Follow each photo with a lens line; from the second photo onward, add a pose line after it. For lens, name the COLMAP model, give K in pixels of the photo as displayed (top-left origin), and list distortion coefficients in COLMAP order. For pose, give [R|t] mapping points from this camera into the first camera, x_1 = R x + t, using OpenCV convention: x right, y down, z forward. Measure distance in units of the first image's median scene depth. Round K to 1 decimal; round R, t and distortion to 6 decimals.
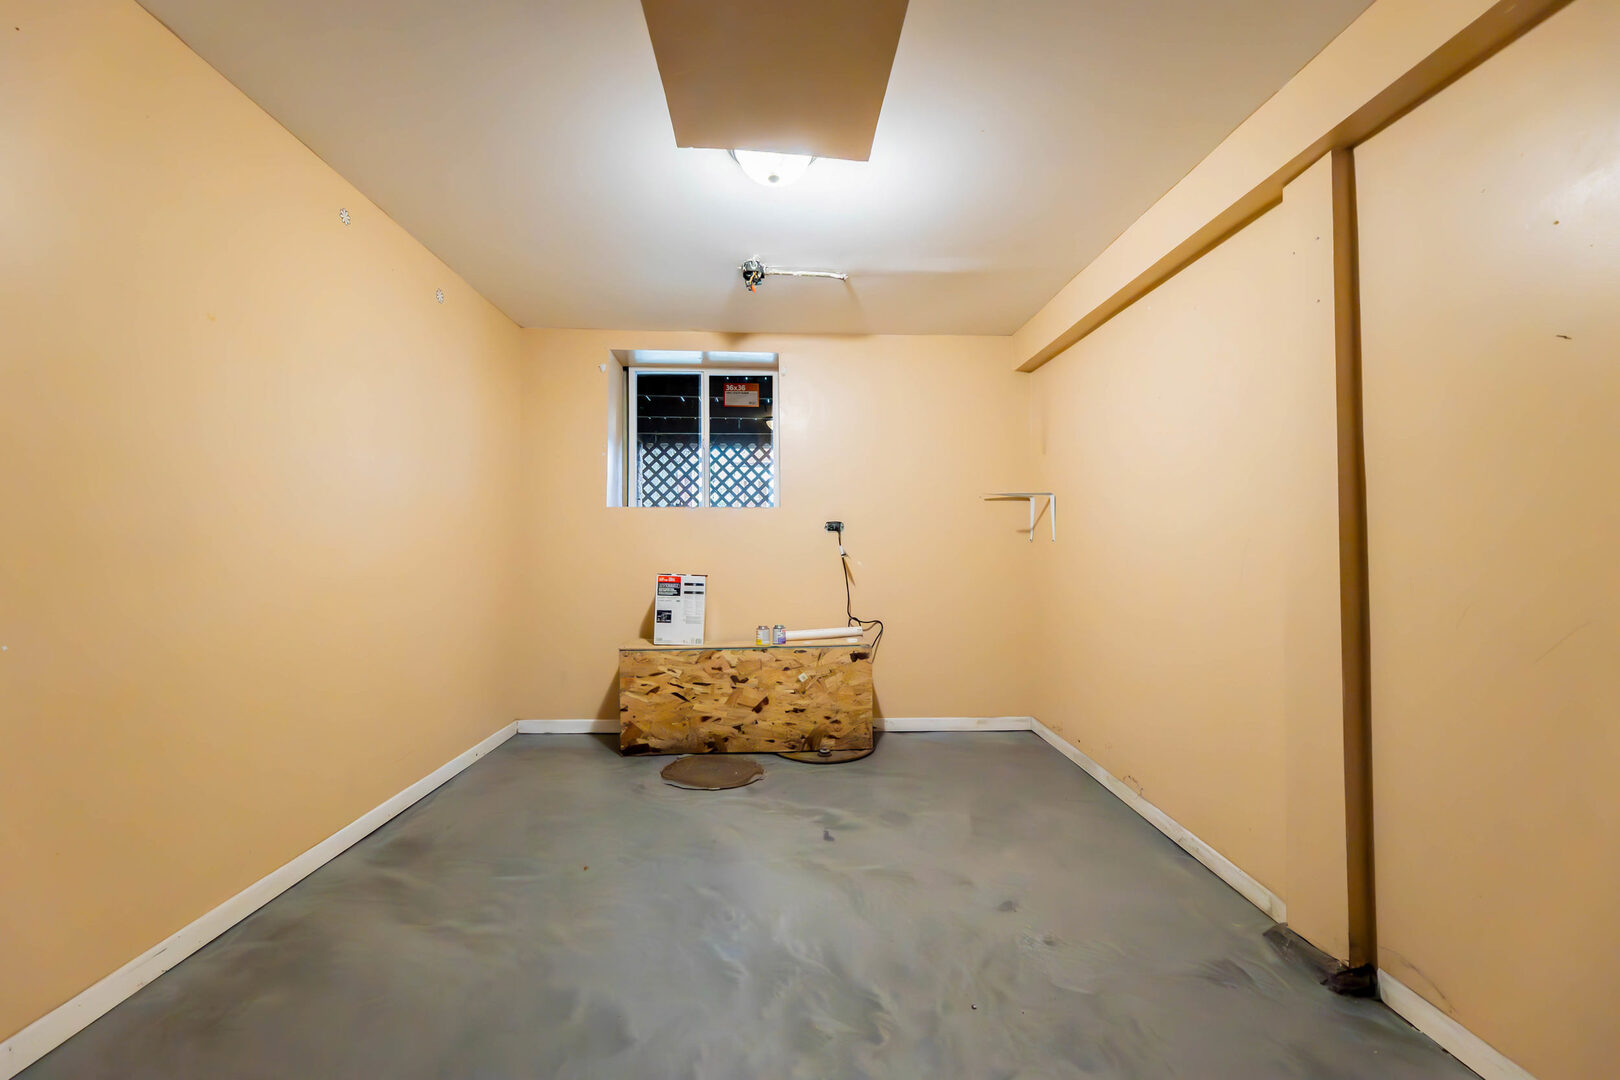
lens RADIAL K [[653.3, 0, 810.0], [0, 653.3, 540.0], [0, 0, 1]] dist [-0.001740, -0.000083]
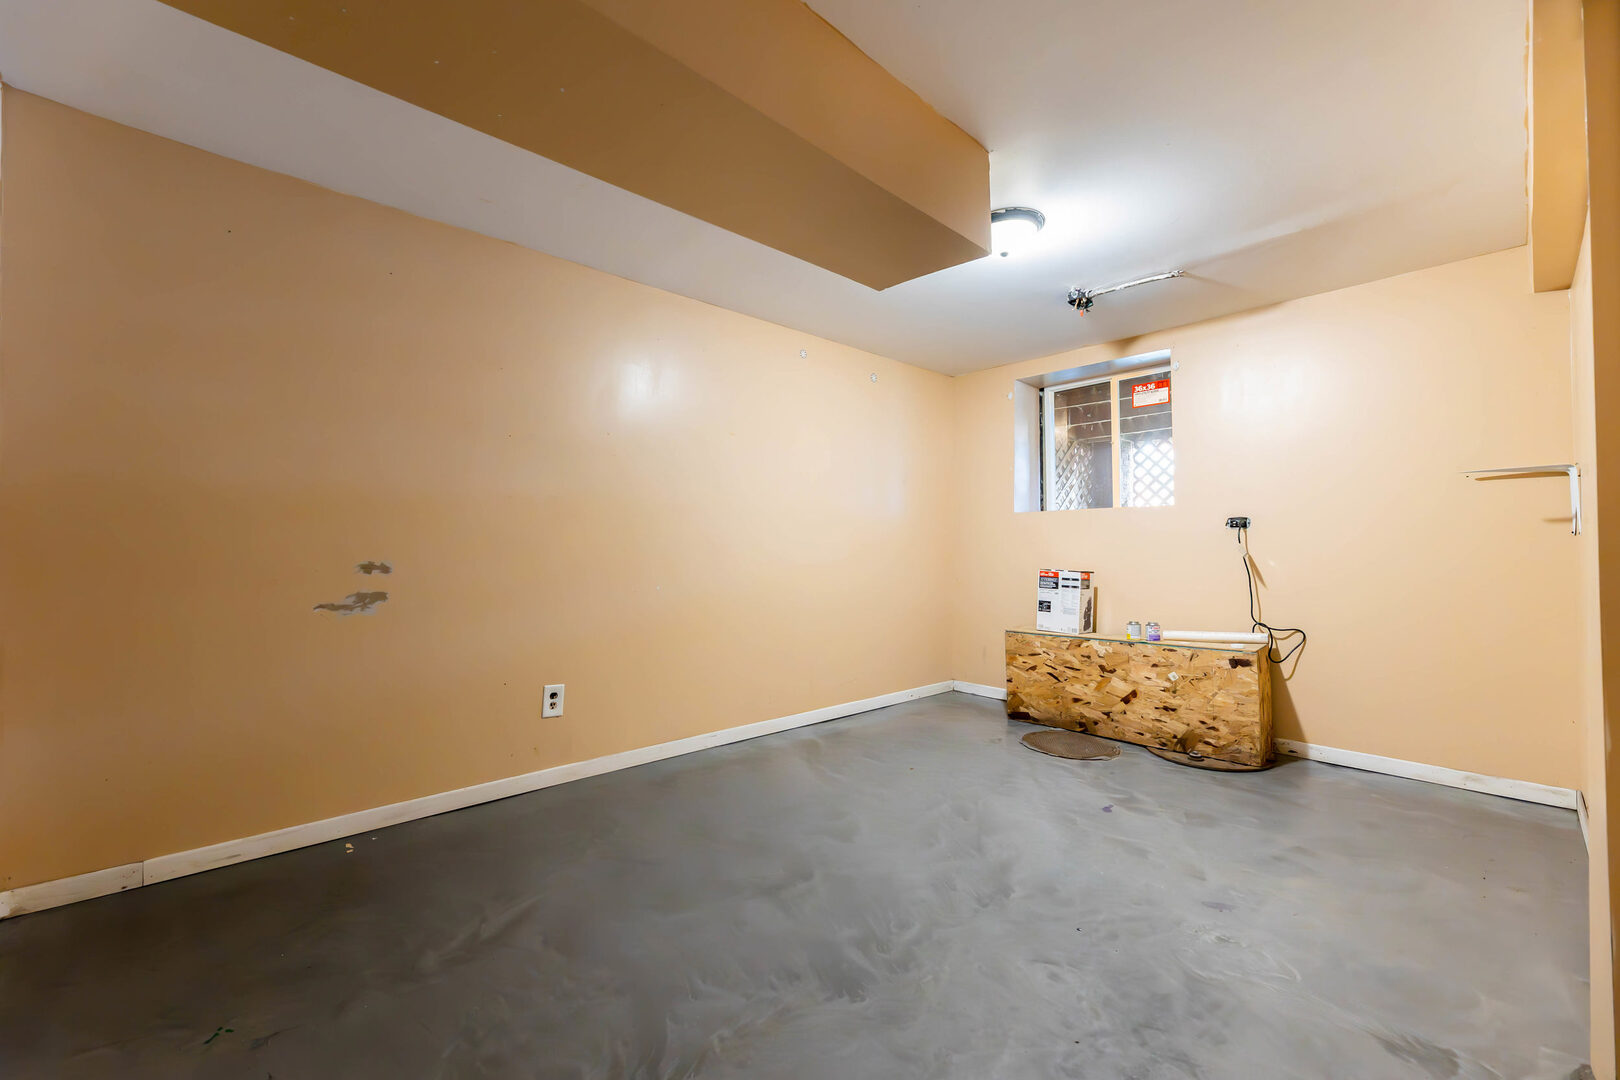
lens RADIAL K [[665.0, 0, 803.6], [0, 665.0, 541.3], [0, 0, 1]] dist [-0.003346, -0.000168]
pose [[0.637401, -0.010972, -0.770454, 0.413014], [0.013088, 0.999909, -0.003412, 0.000825], [0.770421, -0.007909, 0.637486, -0.075454]]
